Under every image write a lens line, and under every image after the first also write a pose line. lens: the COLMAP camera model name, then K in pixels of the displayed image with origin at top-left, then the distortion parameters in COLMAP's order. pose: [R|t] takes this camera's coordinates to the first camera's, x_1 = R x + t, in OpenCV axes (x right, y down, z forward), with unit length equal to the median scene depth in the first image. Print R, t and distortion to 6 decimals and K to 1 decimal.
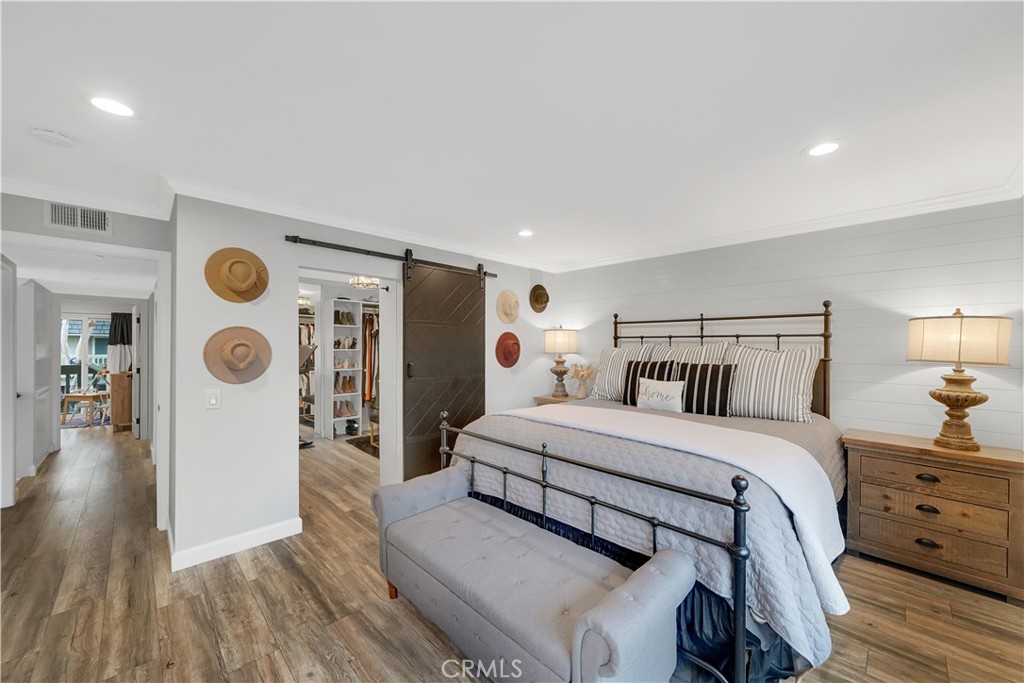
lens RADIAL K [[361.7, 0, 518.8], [0, 361.7, 346.7], [0, 0, 1]] dist [0.000839, -0.000017]
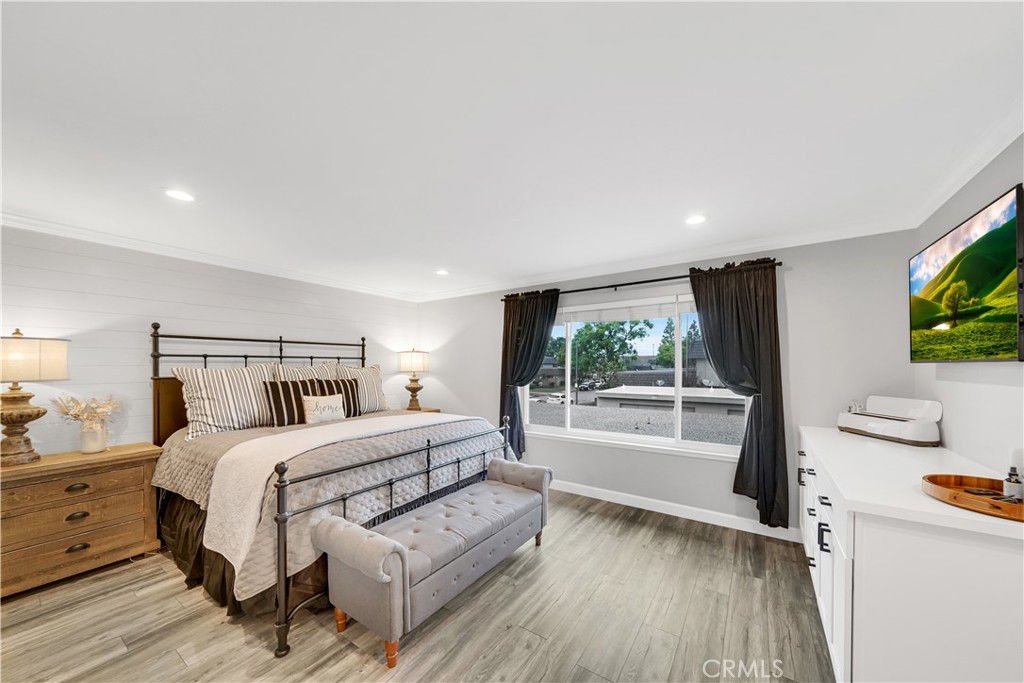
lens RADIAL K [[356.3, 0, 515.7], [0, 356.3, 363.4], [0, 0, 1]] dist [-0.000932, -0.000055]
pose [[-0.160303, -0.002449, 0.987065, -0.829106], [0.005824, 0.999977, 0.003427, -0.010267], [-0.987051, 0.006298, -0.160285, 0.578200]]
